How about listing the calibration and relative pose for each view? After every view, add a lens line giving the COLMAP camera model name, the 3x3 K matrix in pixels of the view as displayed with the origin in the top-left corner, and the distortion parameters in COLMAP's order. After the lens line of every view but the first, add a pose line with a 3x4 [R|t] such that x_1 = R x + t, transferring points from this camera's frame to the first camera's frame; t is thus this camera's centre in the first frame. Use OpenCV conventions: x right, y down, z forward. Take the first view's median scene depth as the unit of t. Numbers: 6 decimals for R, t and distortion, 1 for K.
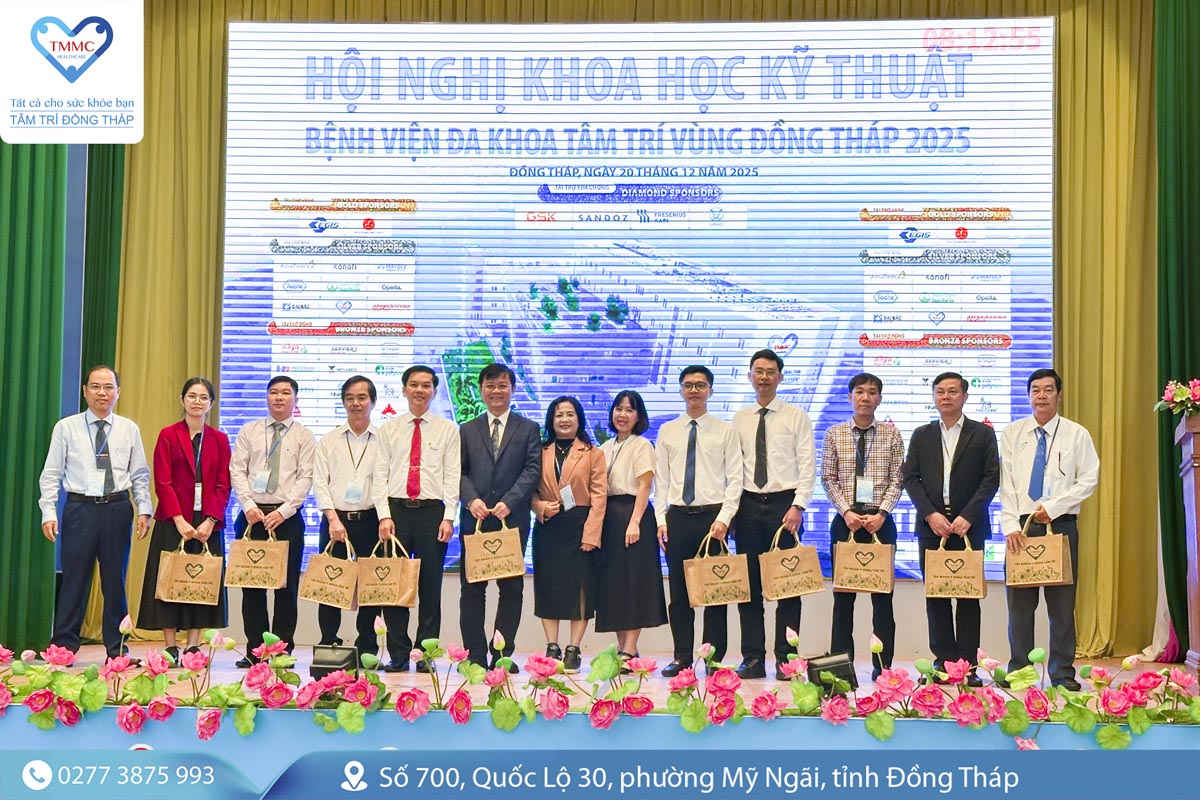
lens RADIAL K [[1760.4, 0, 607.5], [0, 1760.4, 424.4], [0, 0, 1]] dist [0.106815, 0.106873]
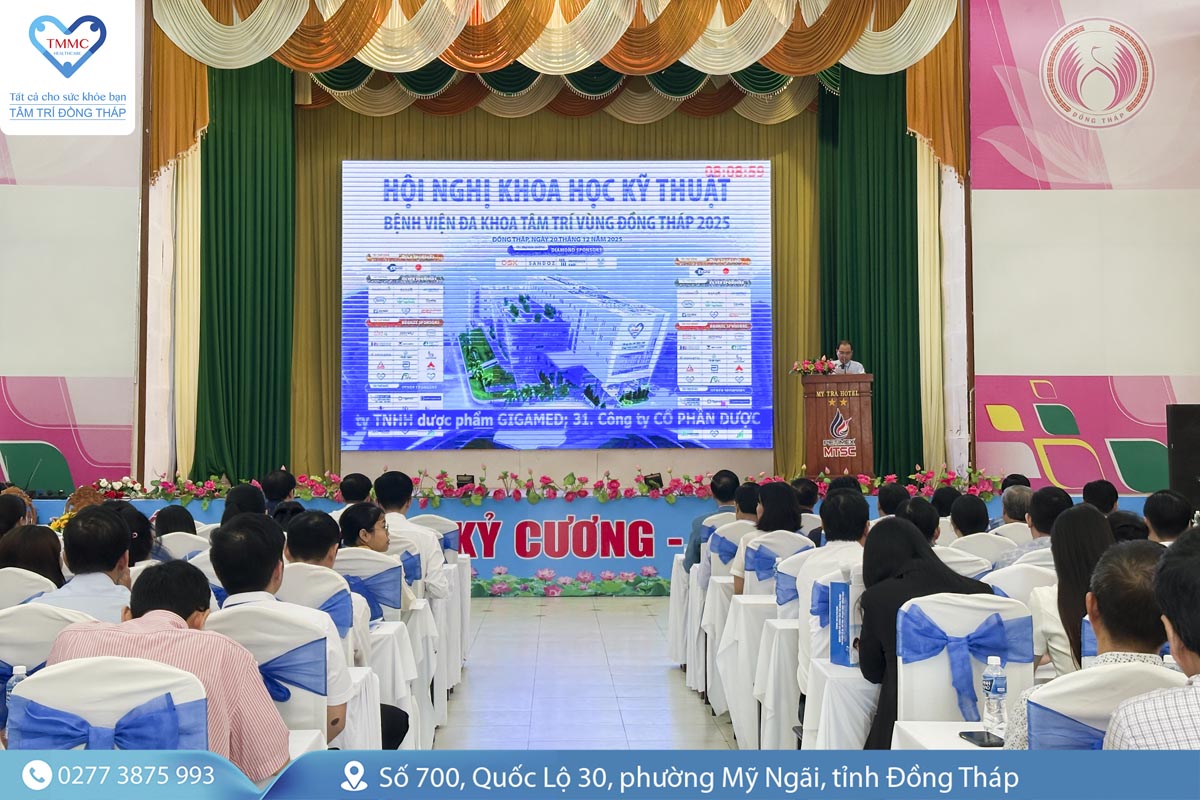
lens RADIAL K [[1801.0, 0, 602.4], [0, 1801.0, 359.7], [0, 0, 1]] dist [0.105851, 0.092517]
pose [[0.997015, -0.013629, 0.076001, -0.087787], [0.011361, 0.999479, 0.030206, -0.071707], [-0.076374, -0.029253, 0.996650, -0.967411]]
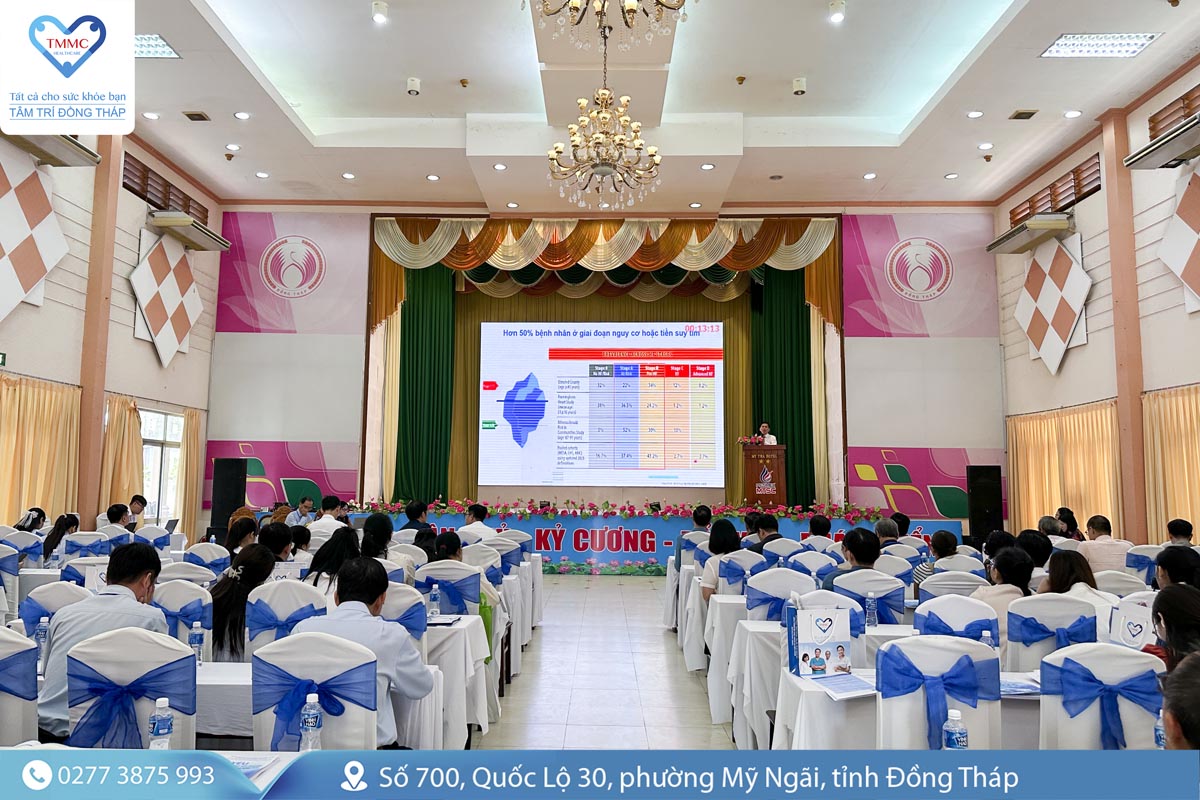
lens RADIAL K [[933.1, 0, 560.7], [0, 933.1, 384.7], [0, 0, 1]] dist [0.085103, -0.002935]
pose [[0.999982, -0.003892, 0.004629, -0.071125], [0.004011, 0.999654, -0.025994, -0.062924], [-0.004526, 0.026012, 0.999651, -0.795213]]
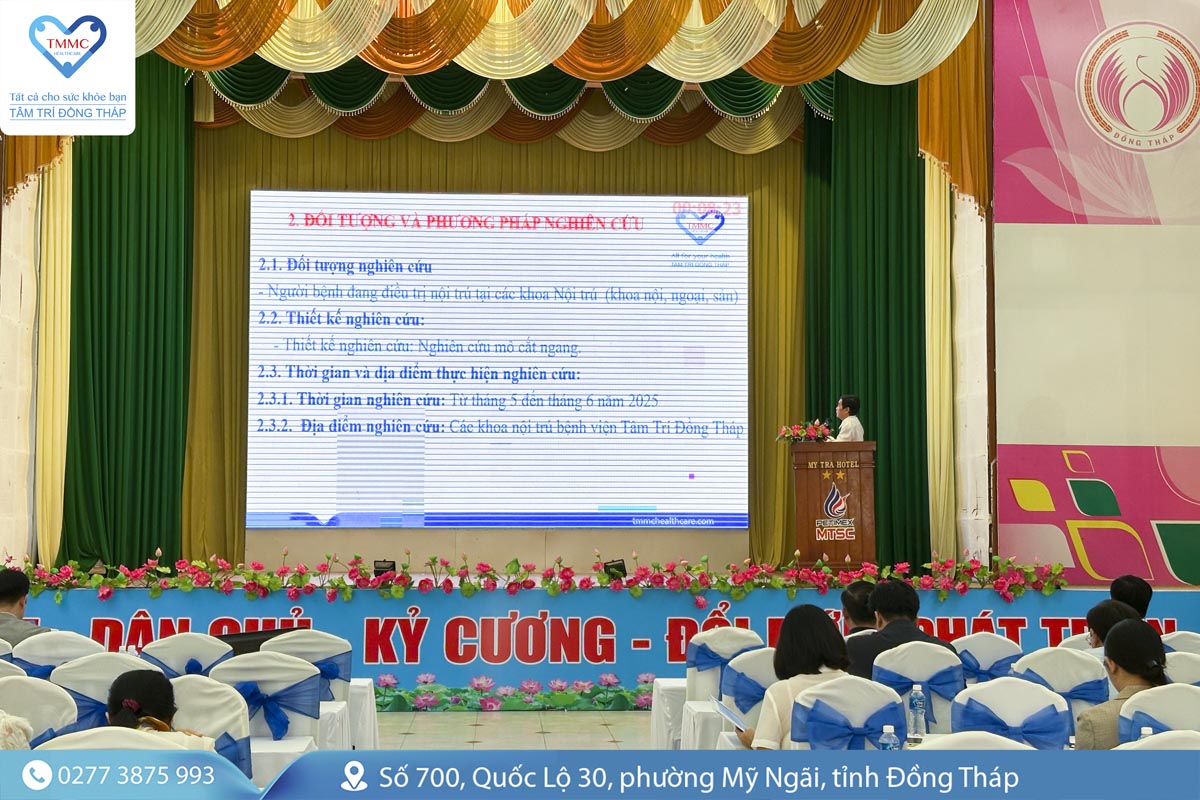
lens RADIAL K [[1760.4, 0, 607.5], [0, 1760.4, 424.4], [0, 0, 1]] dist [0.106815, 0.106873]
pose [[0.993965, -0.004843, 0.109591, -0.068746], [0.002162, 0.999696, 0.024572, -0.052729], [-0.109677, -0.024187, 0.993673, -0.661745]]
